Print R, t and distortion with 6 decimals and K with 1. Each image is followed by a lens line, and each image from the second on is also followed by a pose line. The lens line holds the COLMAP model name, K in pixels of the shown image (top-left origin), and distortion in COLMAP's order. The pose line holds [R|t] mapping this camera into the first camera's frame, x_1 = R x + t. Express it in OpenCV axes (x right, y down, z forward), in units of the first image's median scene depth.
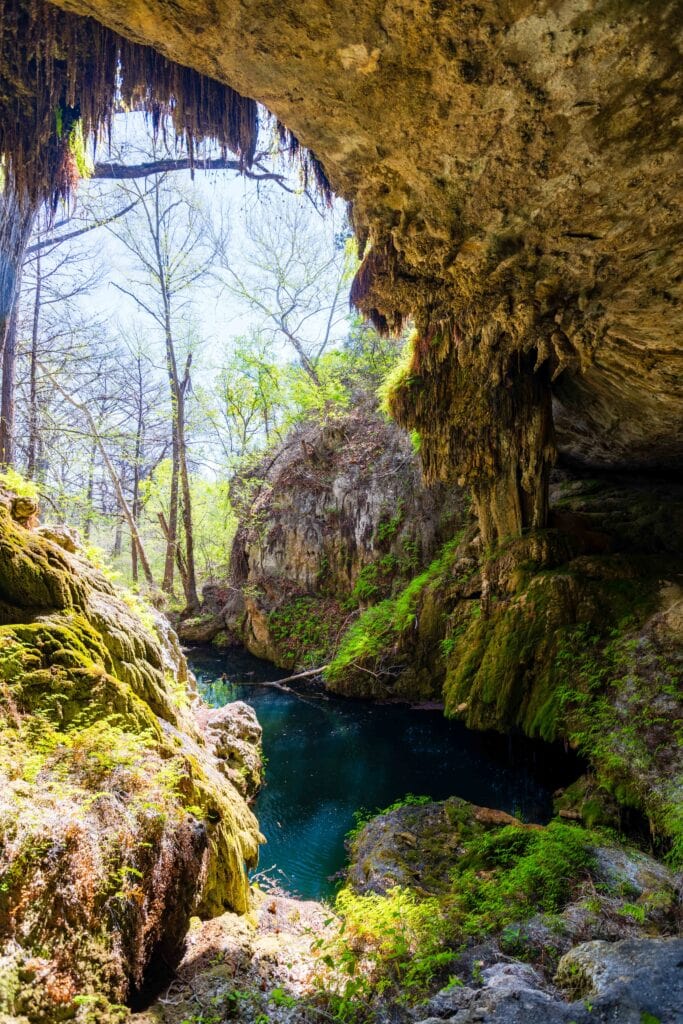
lens RADIAL K [[446.9, 0, 339.5], [0, 446.9, 518.5], [0, 0, 1]] dist [-0.000442, -0.001512]
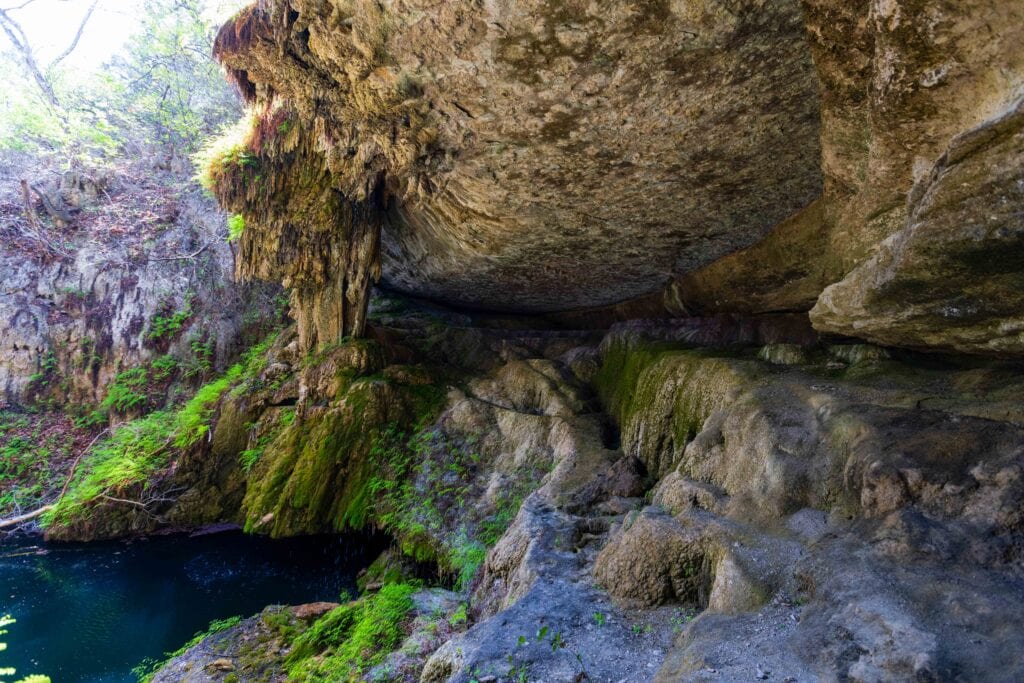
lens RADIAL K [[446.9, 0, 507.8], [0, 446.9, 342.4], [0, 0, 1]] dist [-0.000442, -0.001512]
pose [[0.685120, 0.074772, 0.724583, -0.102809], [-0.096550, 0.995263, -0.011412, 0.011993], [-0.722004, -0.062140, 0.689093, -0.003680]]
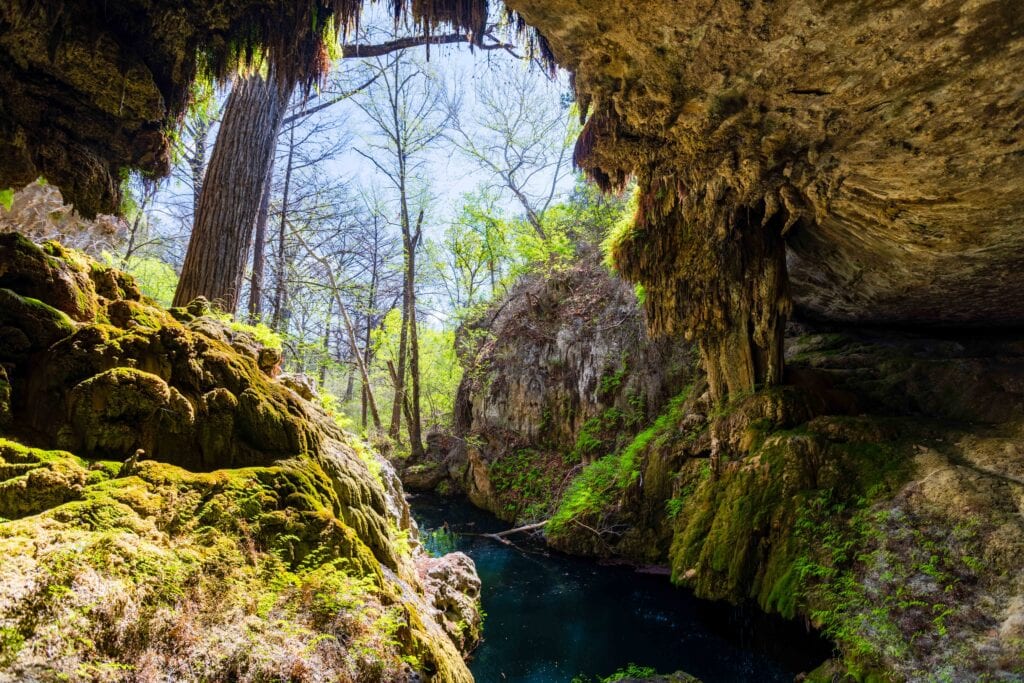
lens RADIAL K [[446.9, 0, 513.4], [0, 446.9, 341.3], [0, 0, 1]] dist [-0.000442, -0.001512]
pose [[0.993571, 0.010833, -0.112687, 0.004214], [-0.017680, 0.998045, -0.059944, -0.004492], [0.111818, 0.061551, 0.991821, -0.008748]]
